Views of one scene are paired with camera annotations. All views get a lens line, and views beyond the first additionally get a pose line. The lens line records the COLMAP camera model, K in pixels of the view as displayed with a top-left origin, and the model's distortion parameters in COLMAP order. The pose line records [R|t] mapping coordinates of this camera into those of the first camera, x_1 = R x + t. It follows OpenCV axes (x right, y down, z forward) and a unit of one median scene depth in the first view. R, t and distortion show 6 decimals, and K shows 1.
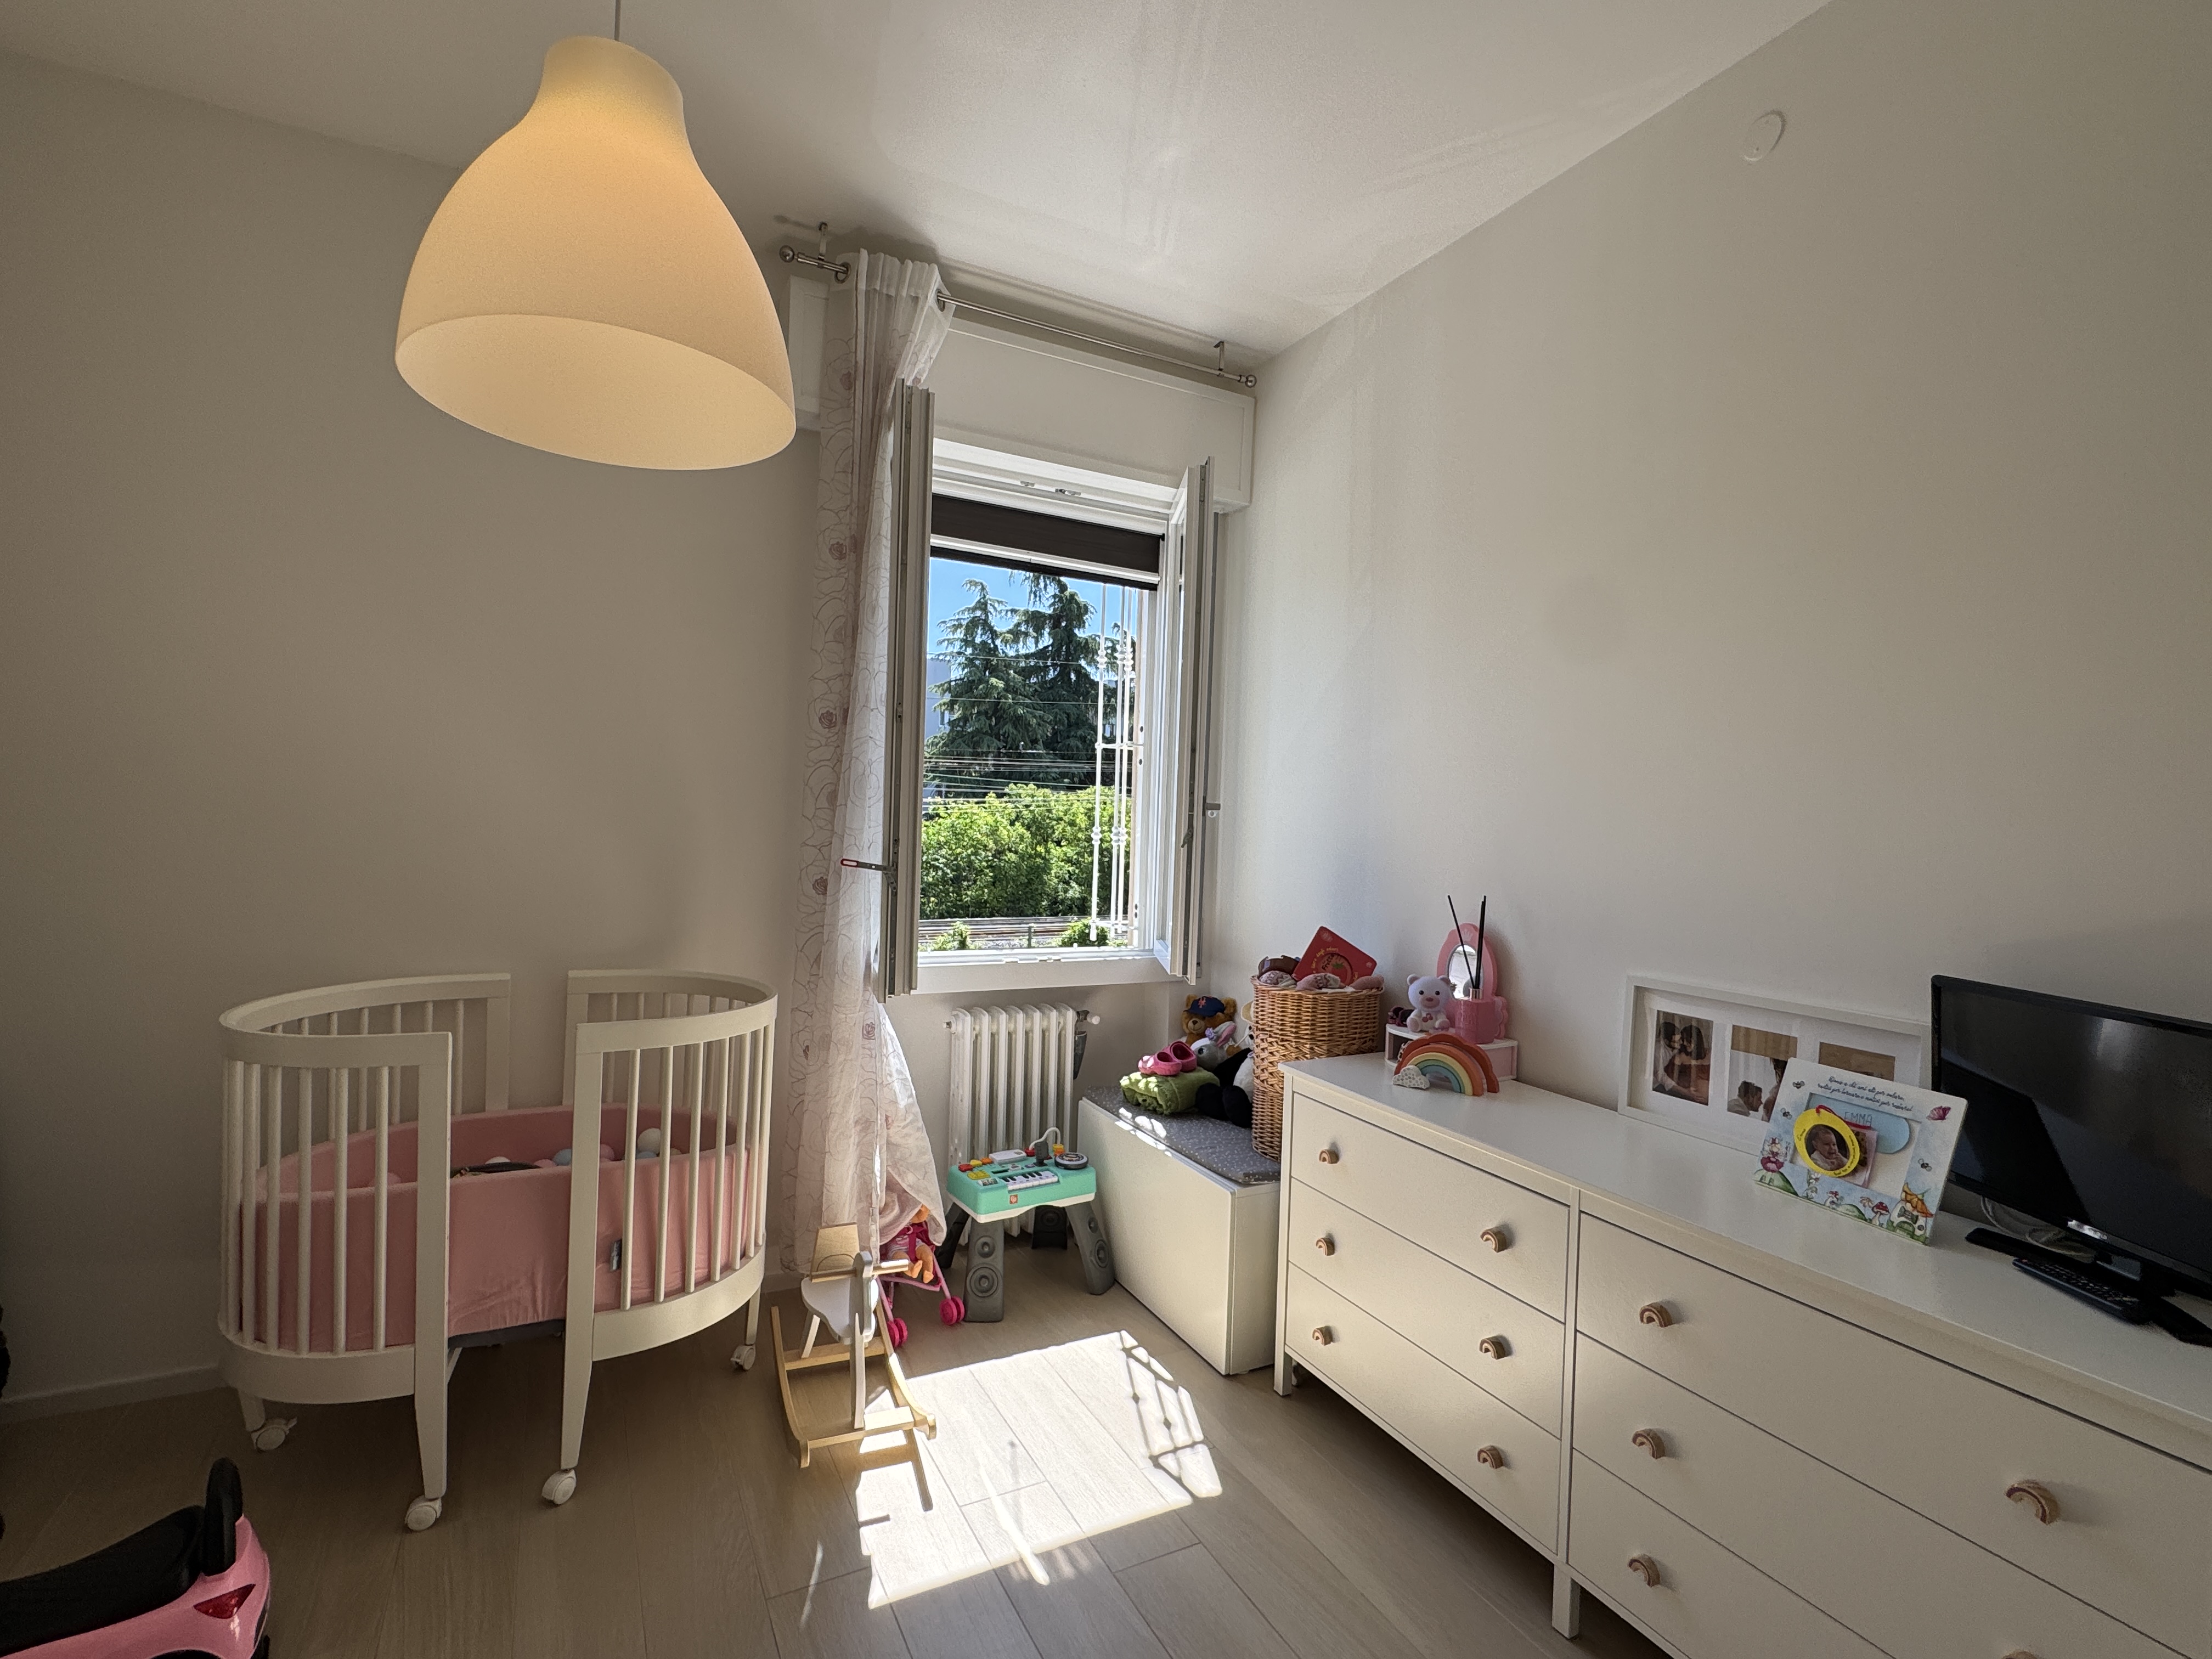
lens RADIAL K [[1033.1, 0, 1106.0], [0, 1033.1, 829.5], [0, 0, 1]] dist [-0.004416, 0.000053]
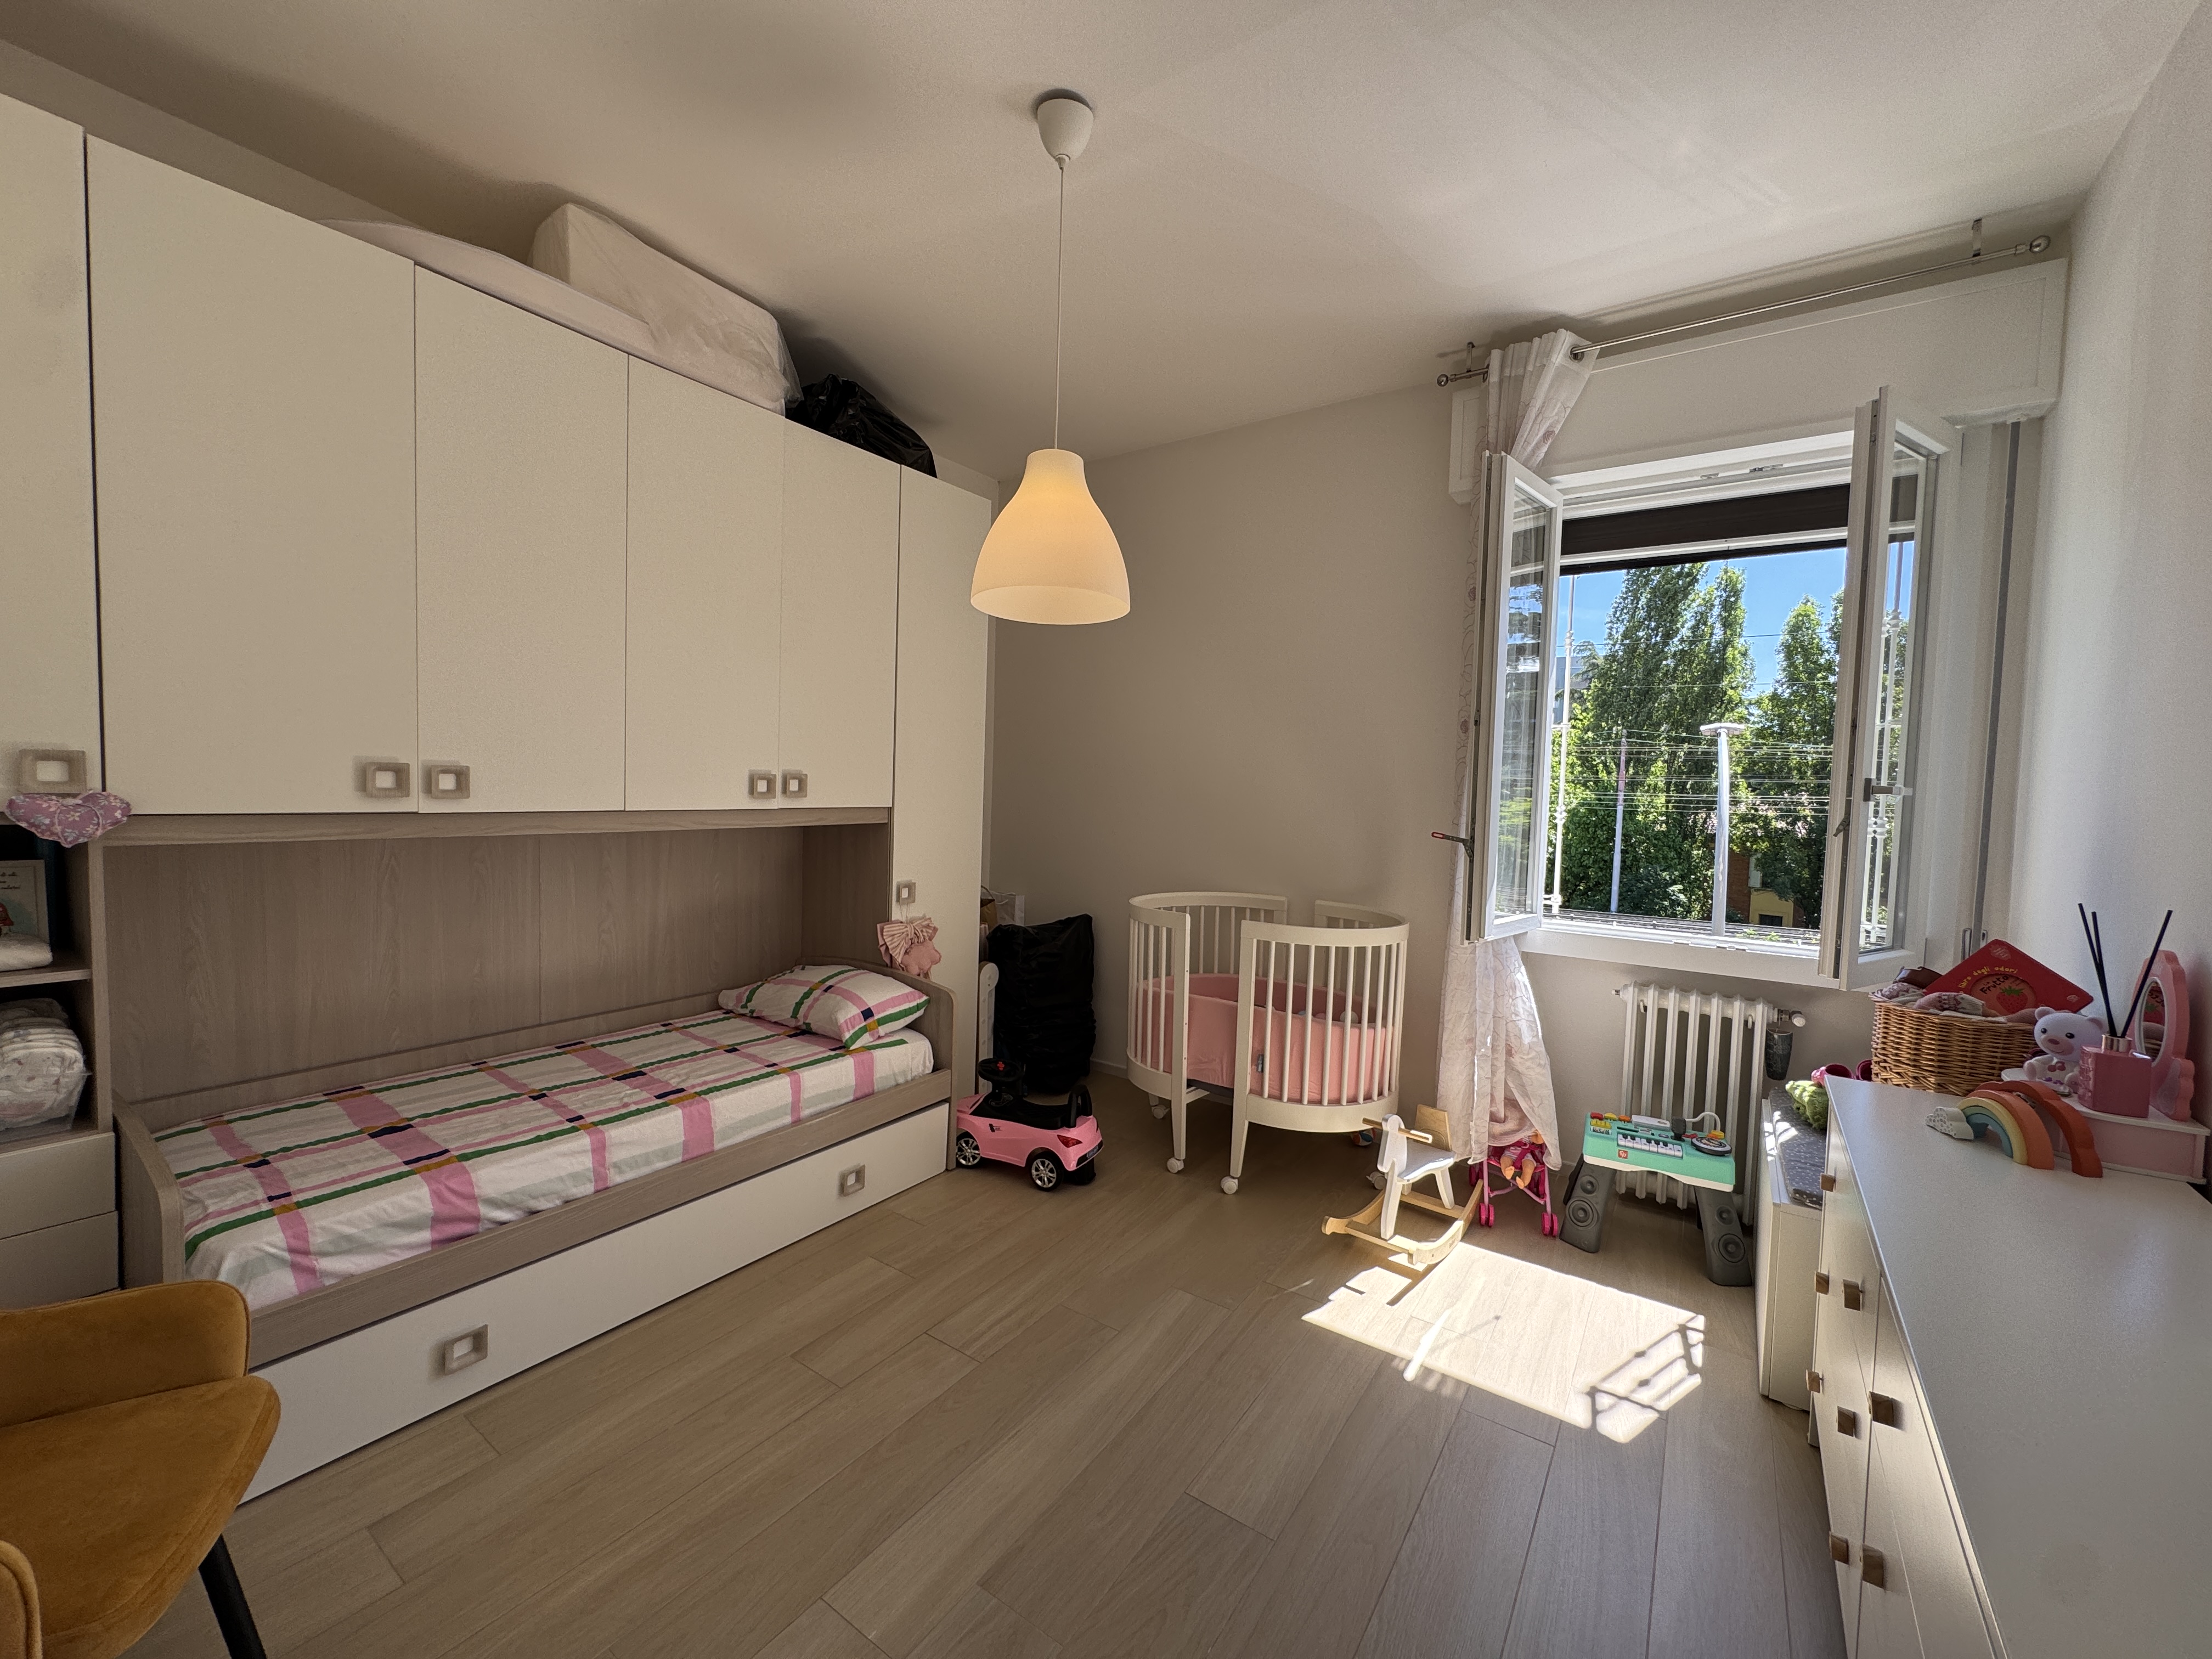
lens RADIAL K [[884.6, 0, 1106.0], [0, 884.6, 829.5], [0, 0, 1]] dist [-0.004249, 0.000441]
pose [[0.459712, 0.024138, -0.887740, 0.511238], [-0.021400, 0.999641, 0.016098, 0.014124], [0.887810, 0.011597, 0.460064, 0.091002]]
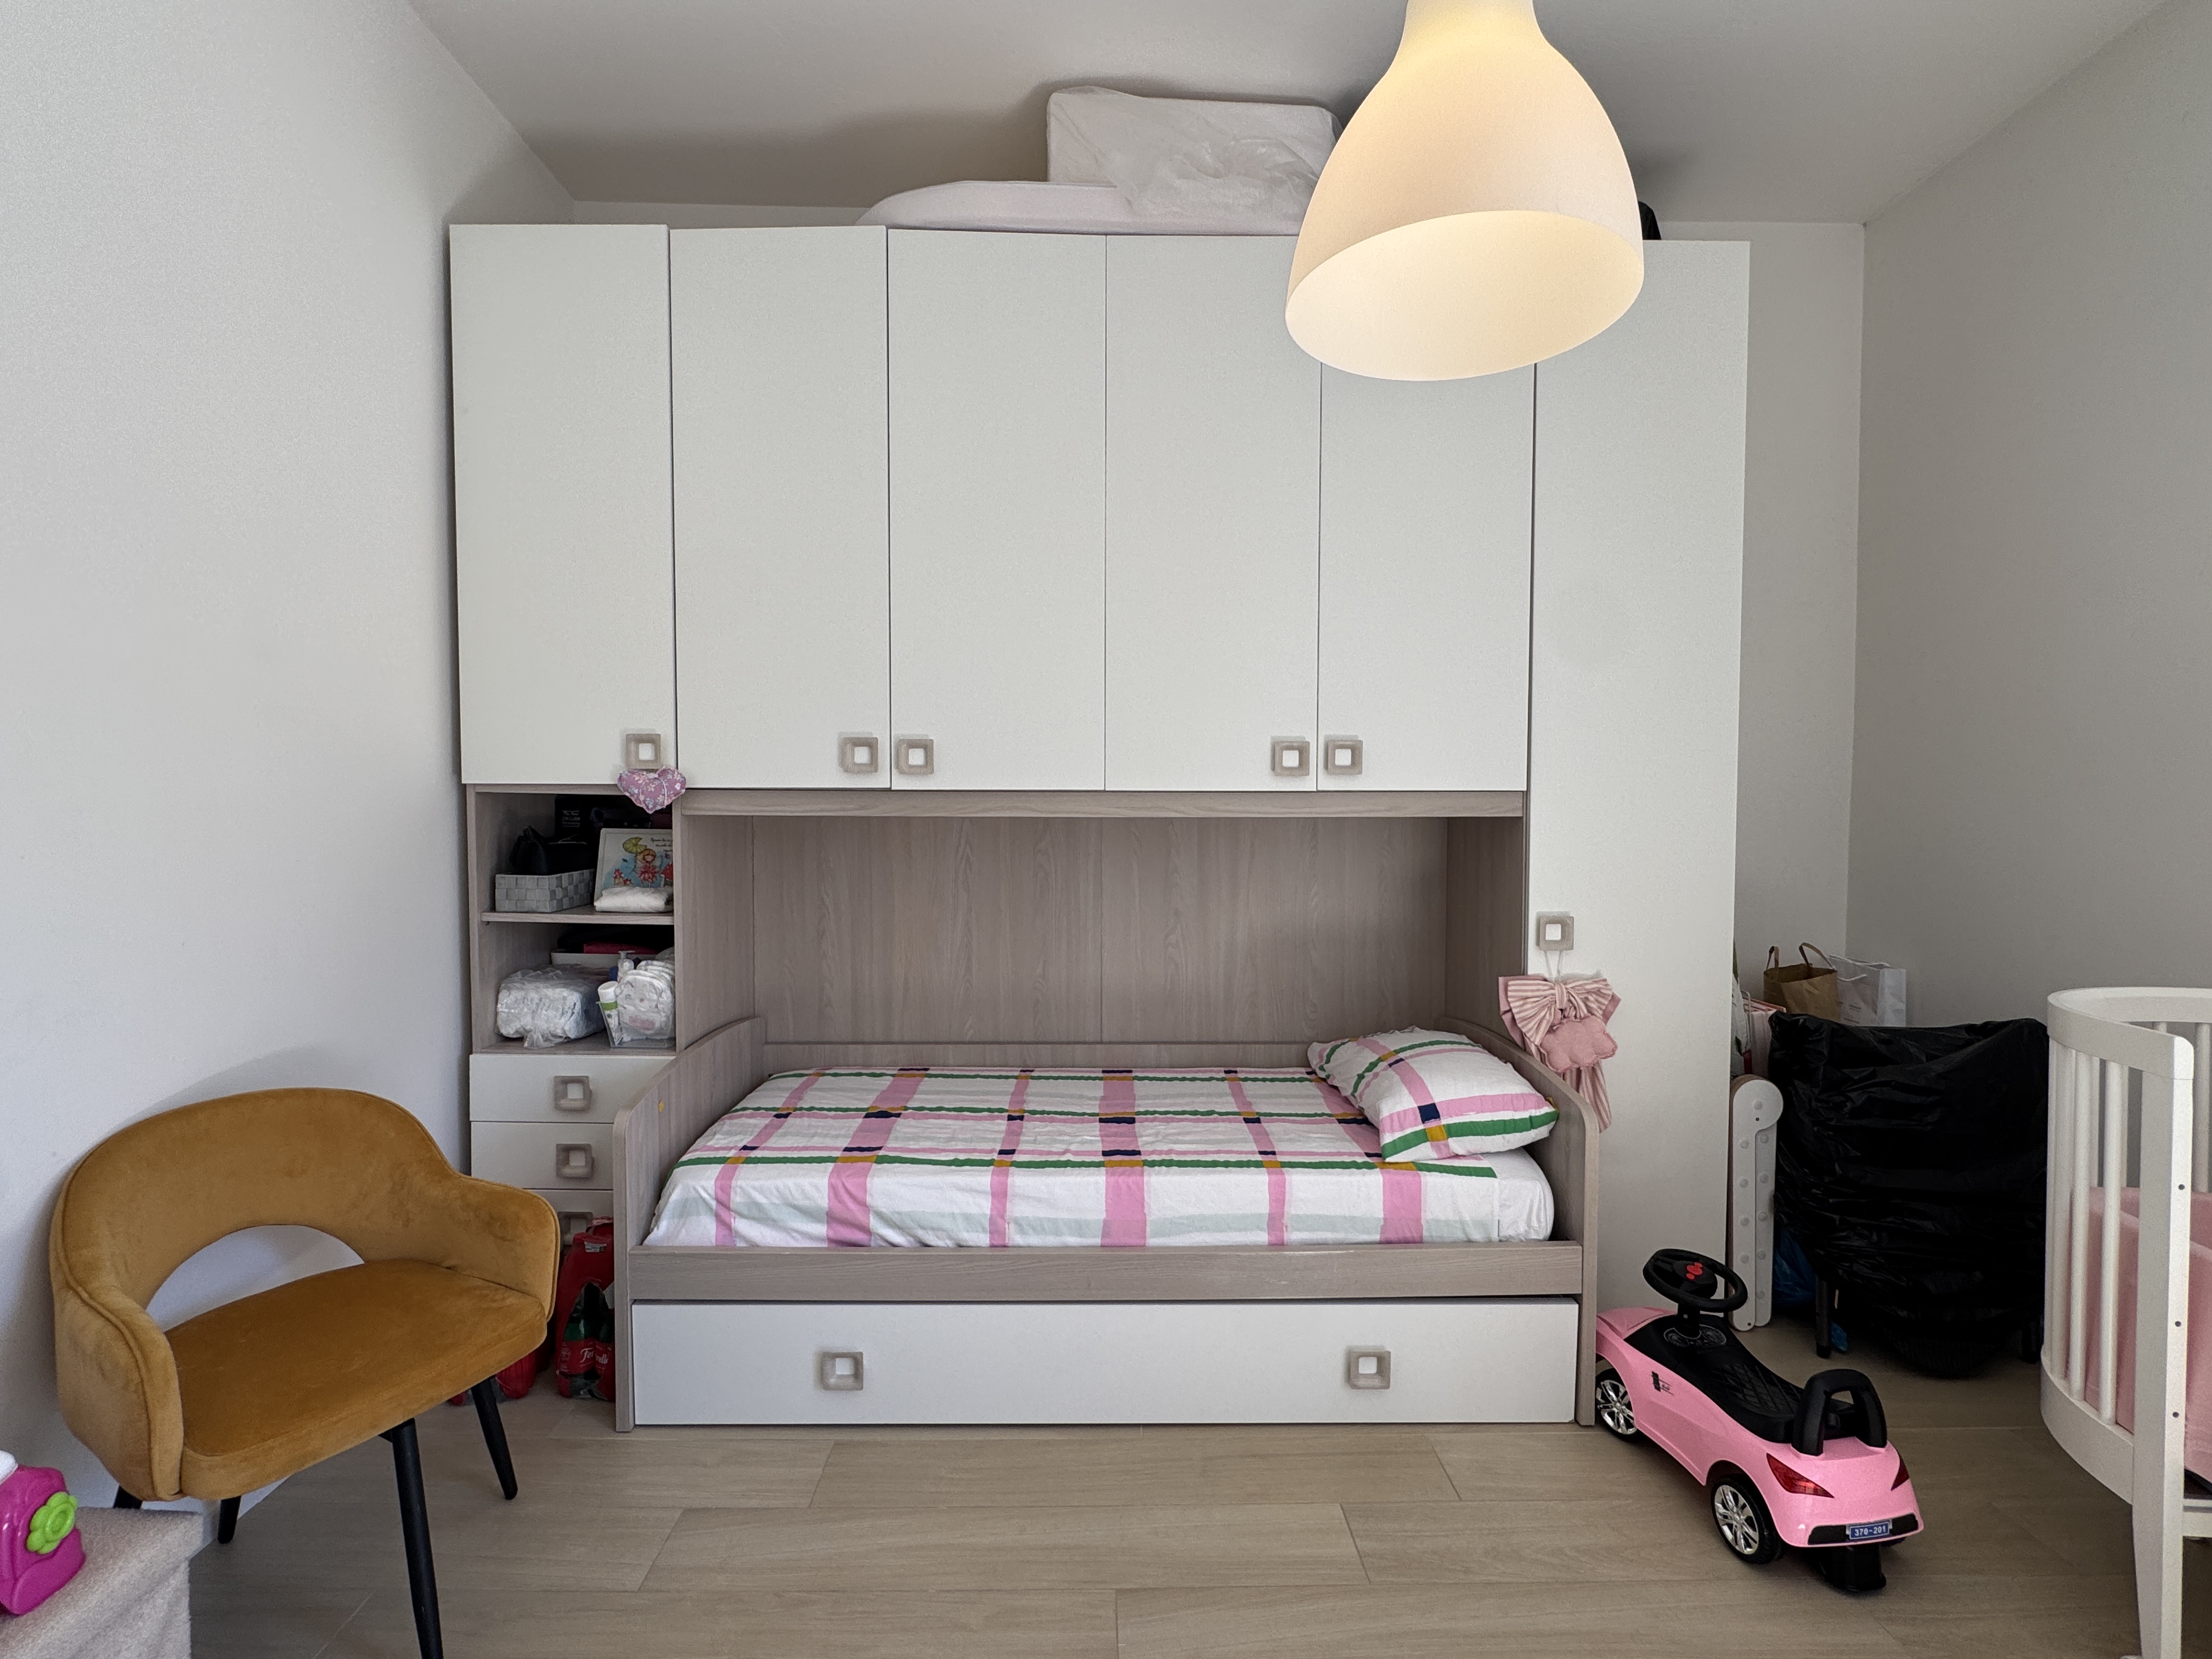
lens RADIAL K [[1033.1, 0, 1106.0], [0, 1033.1, 829.5], [0, 0, 1]] dist [-0.004416, 0.000053]
pose [[-0.453287, -0.013253, -0.891266, 0.247605], [-0.030678, 0.999529, 0.000739, 0.052143], [0.890836, 0.027677, -0.453480, 0.465918]]
